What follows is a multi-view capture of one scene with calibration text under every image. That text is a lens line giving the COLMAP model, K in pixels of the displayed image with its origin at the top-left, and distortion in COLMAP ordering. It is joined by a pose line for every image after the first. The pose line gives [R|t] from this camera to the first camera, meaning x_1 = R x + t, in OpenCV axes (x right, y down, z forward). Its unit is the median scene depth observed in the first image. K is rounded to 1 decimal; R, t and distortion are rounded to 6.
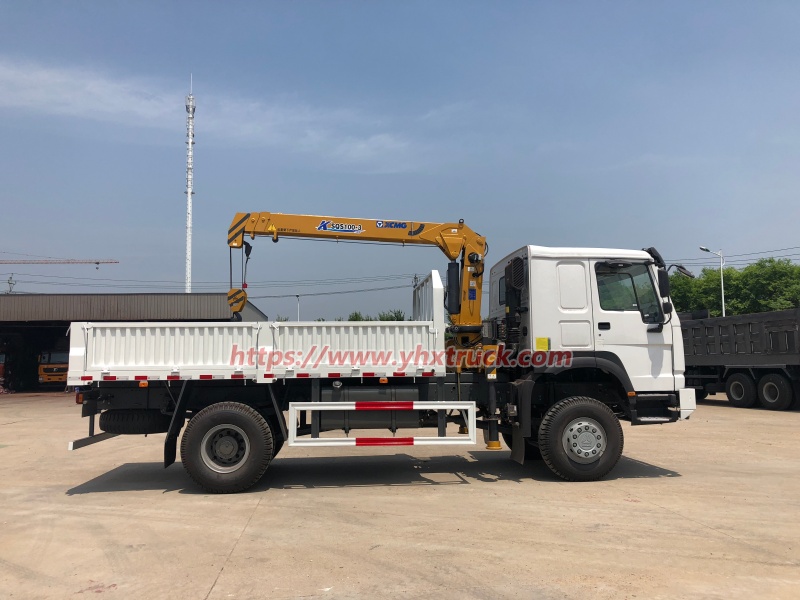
lens RADIAL K [[657.4, 0, 400.0], [0, 657.4, 300.0], [0, 0, 1]] dist [0.078192, -0.000841]
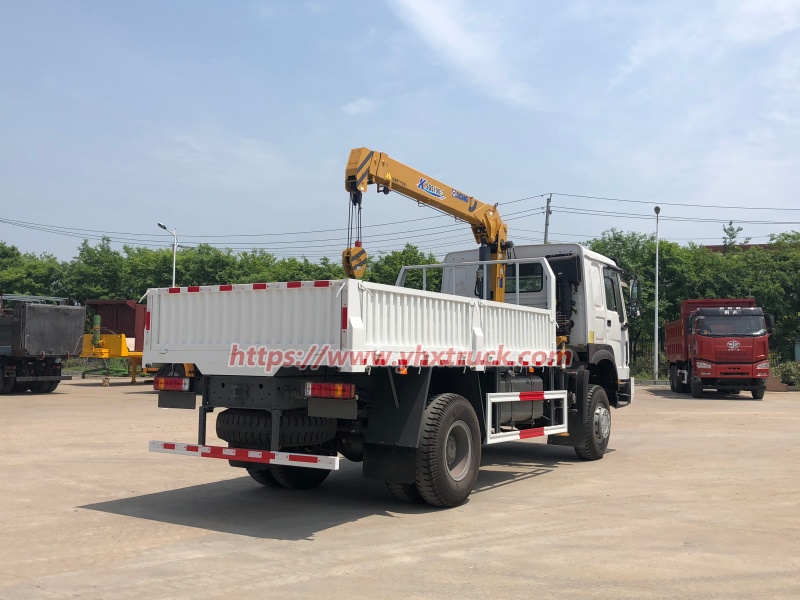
lens RADIAL K [[820.3, 0, 400.0], [0, 820.3, 300.0], [0, 0, 1]] dist [-0.007027, -0.002866]
pose [[0.602263, 0.074504, 0.794813, -1.046446], [-0.097162, 0.995074, -0.019652, 0.061980], [-0.792363, -0.065390, 0.606536, 0.426305]]
